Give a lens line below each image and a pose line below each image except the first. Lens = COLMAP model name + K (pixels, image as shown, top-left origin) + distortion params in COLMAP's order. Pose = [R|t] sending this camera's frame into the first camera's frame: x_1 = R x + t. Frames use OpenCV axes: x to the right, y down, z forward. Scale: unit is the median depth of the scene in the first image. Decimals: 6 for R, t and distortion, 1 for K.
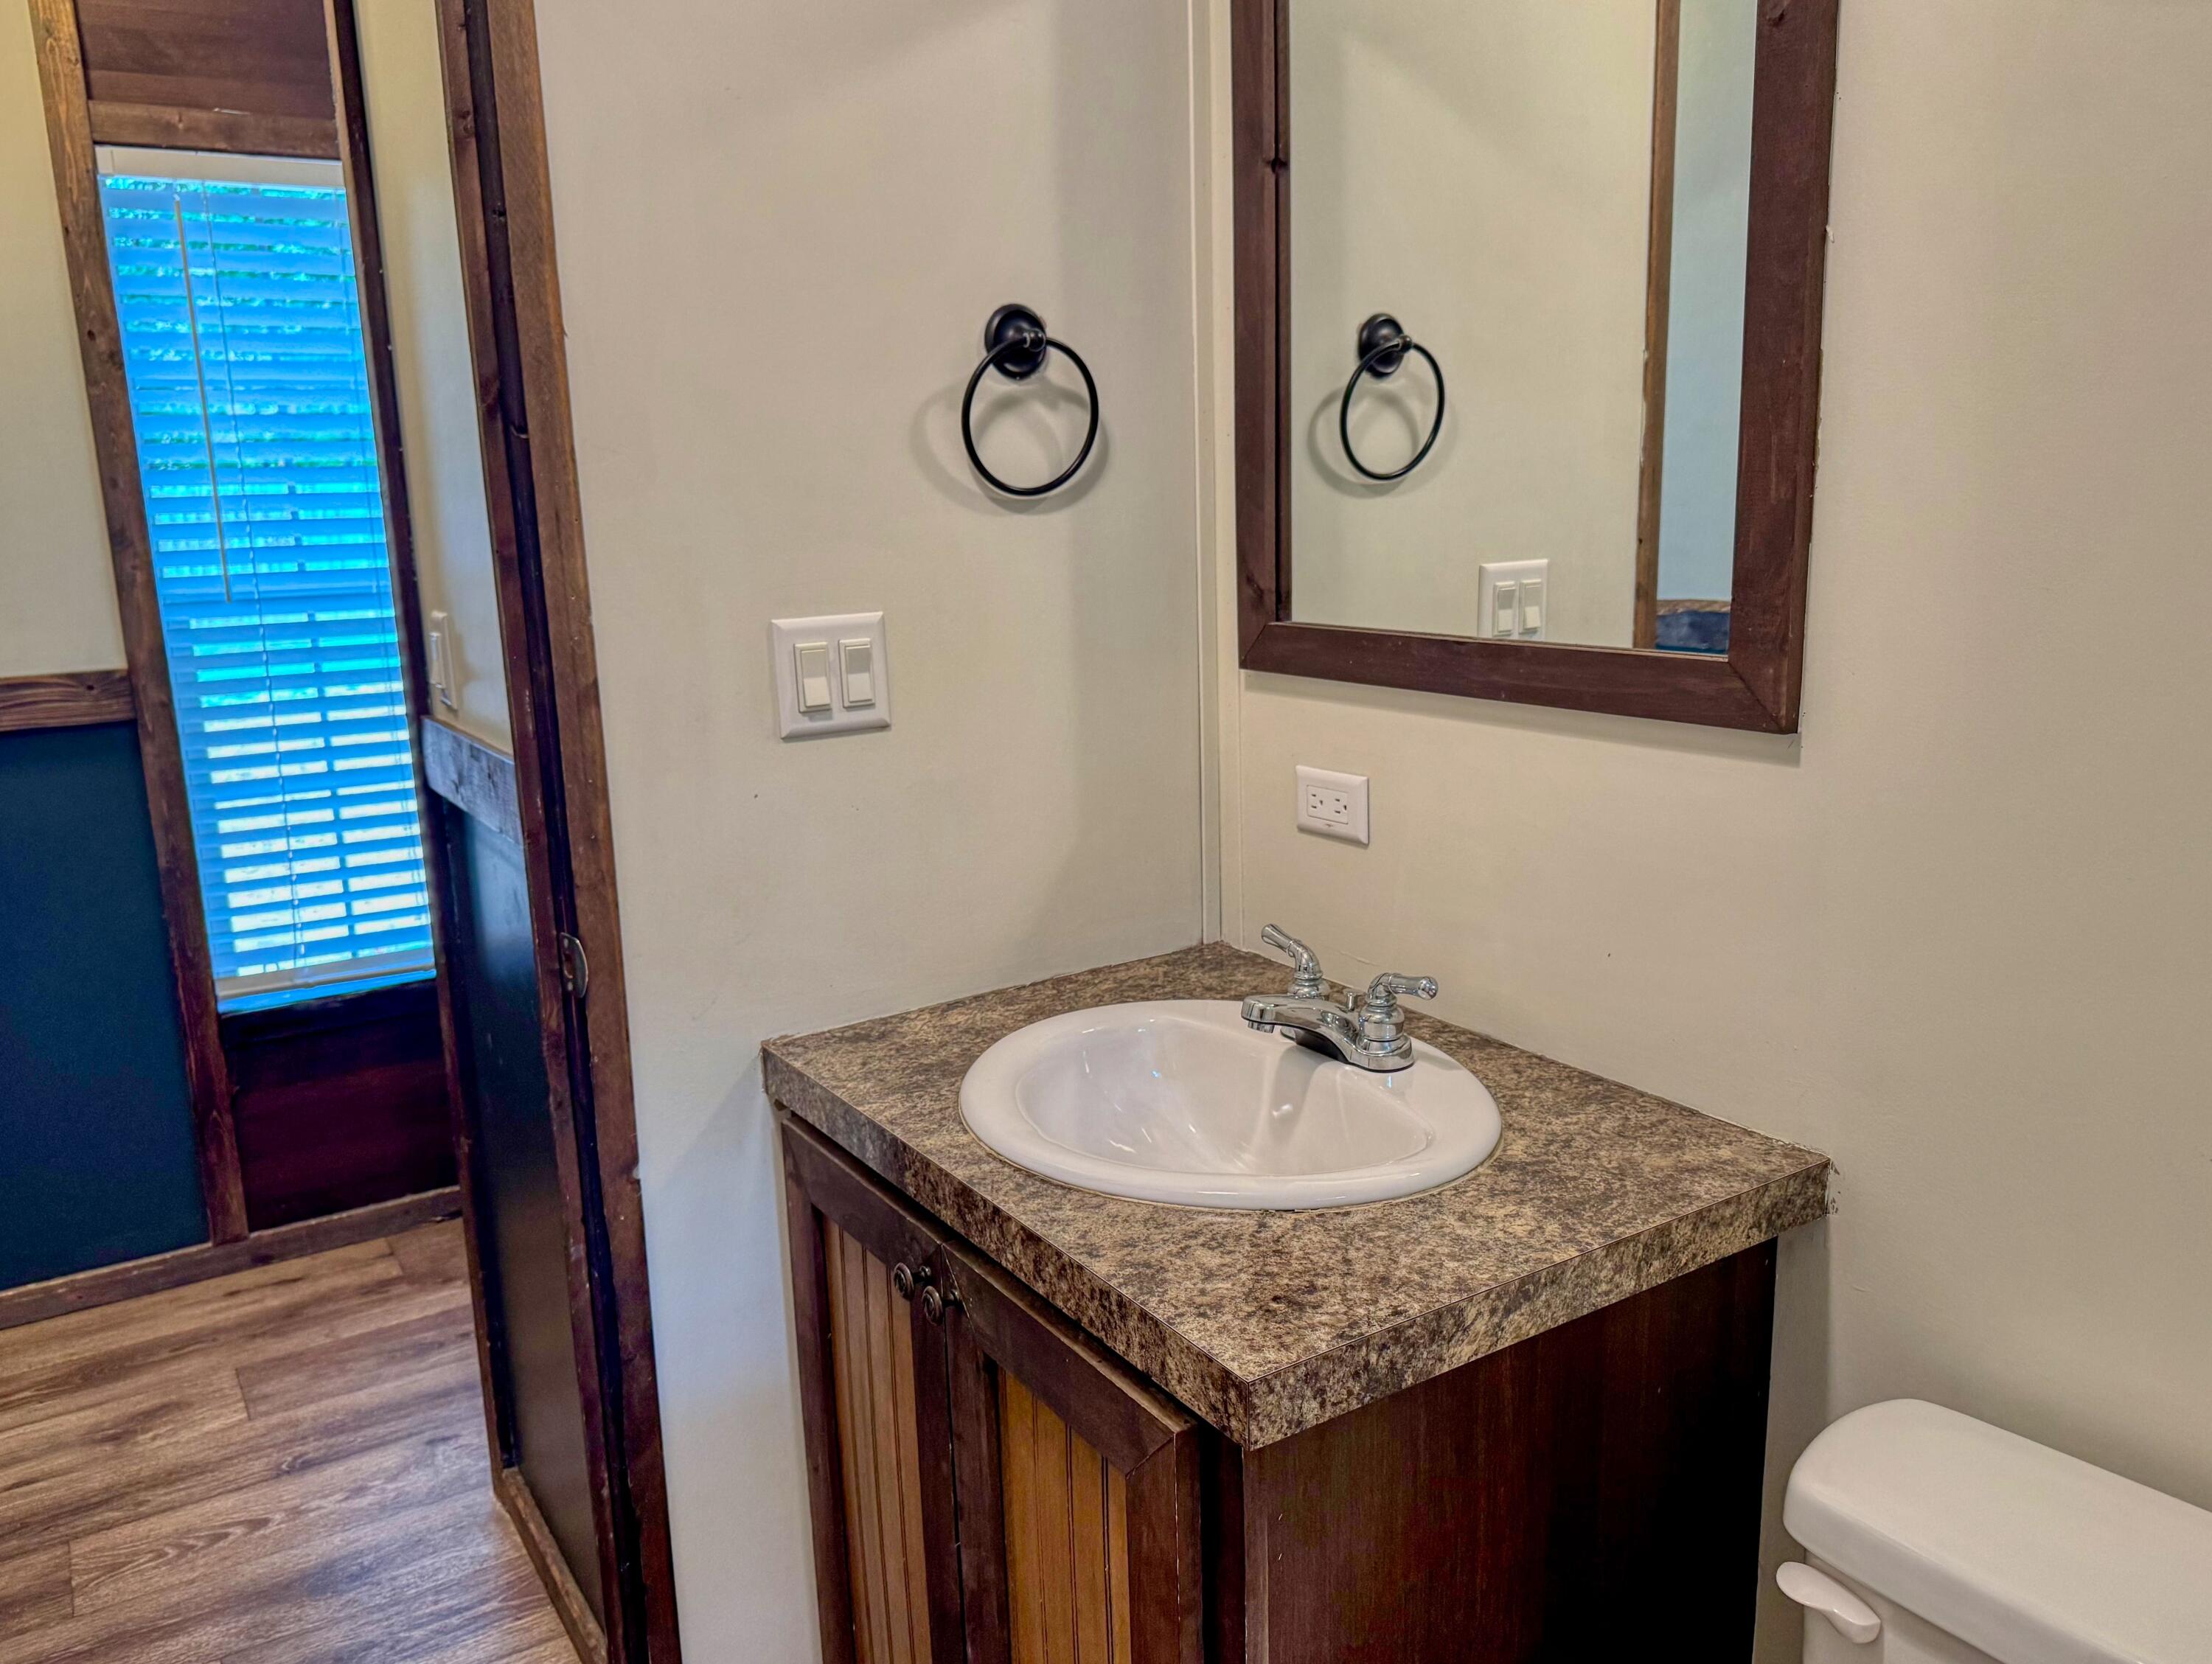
lens RADIAL K [[1568.3, 0, 1089.4], [0, 1568.3, 831.7], [0, 0, 1]] dist [0.067714, -0.086304]
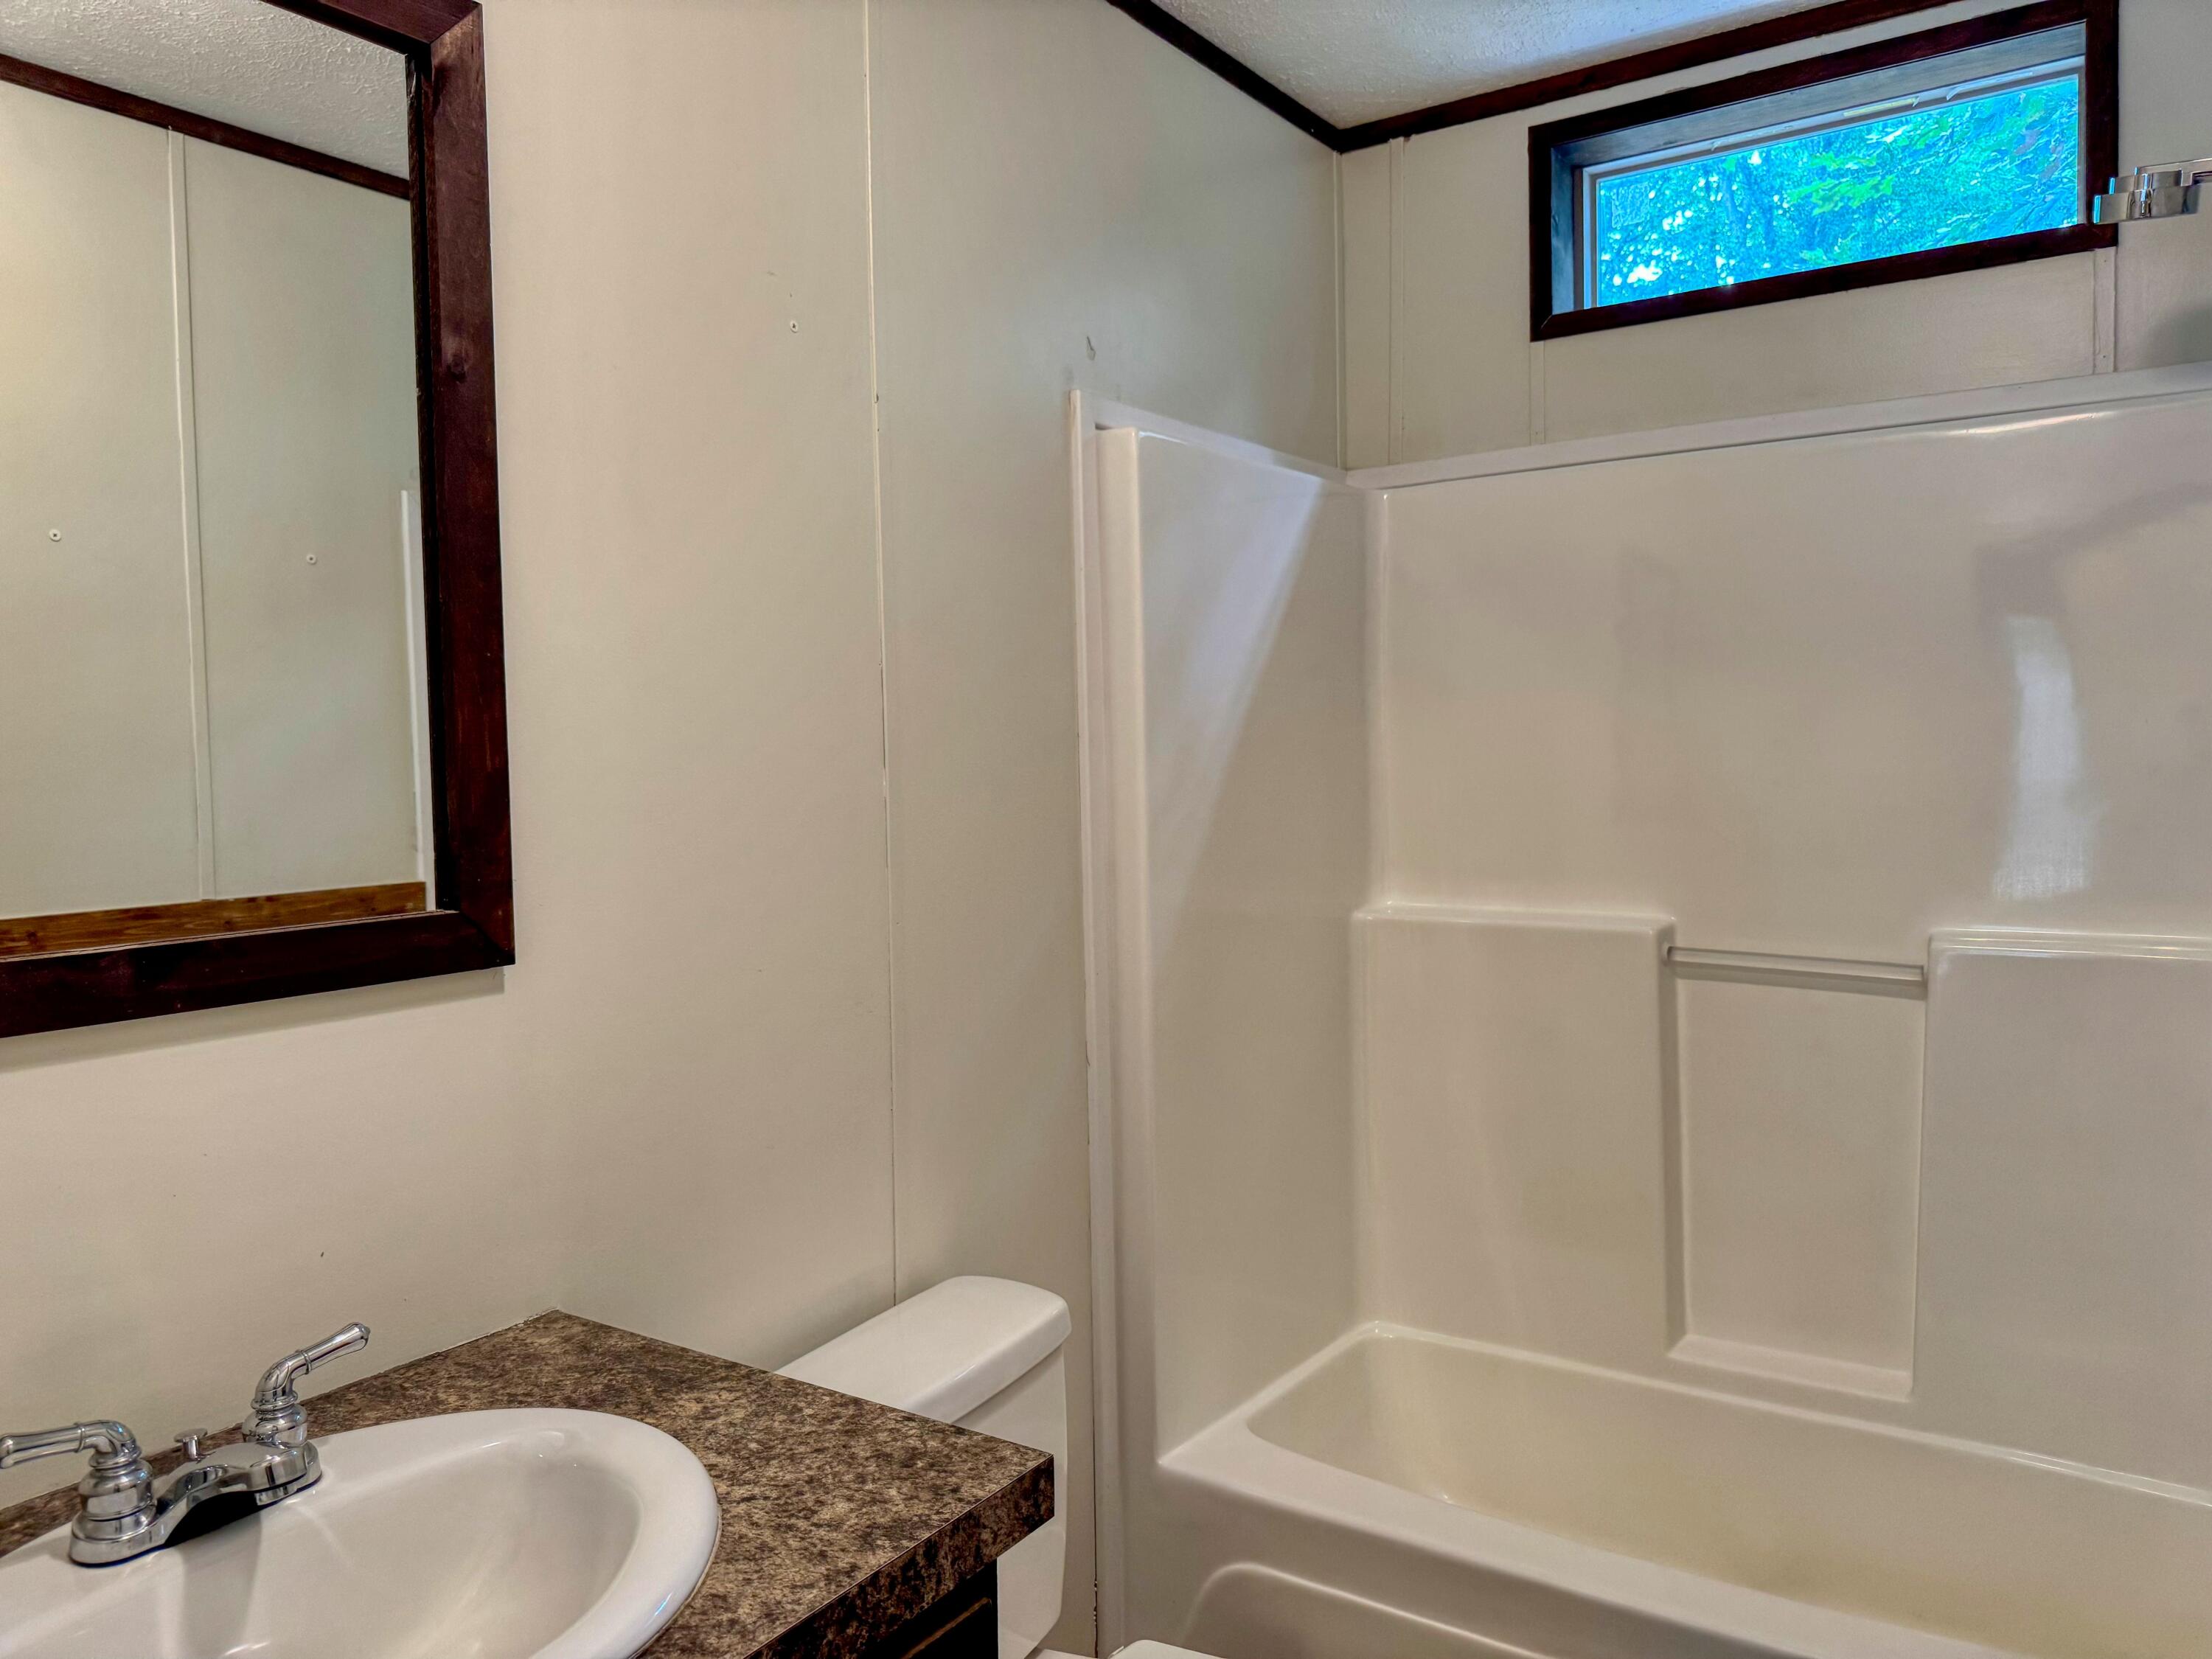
lens RADIAL K [[1568.4, 0, 1091.8], [0, 1568.4, 828.8], [0, 0, 1]] dist [0.067714, -0.086304]
pose [[-0.370656, -0.022050, 0.928509, -0.843678], [0.219307, 0.969371, 0.110566, -0.203151], [-0.902507, 0.244611, -0.354467, 1.046760]]
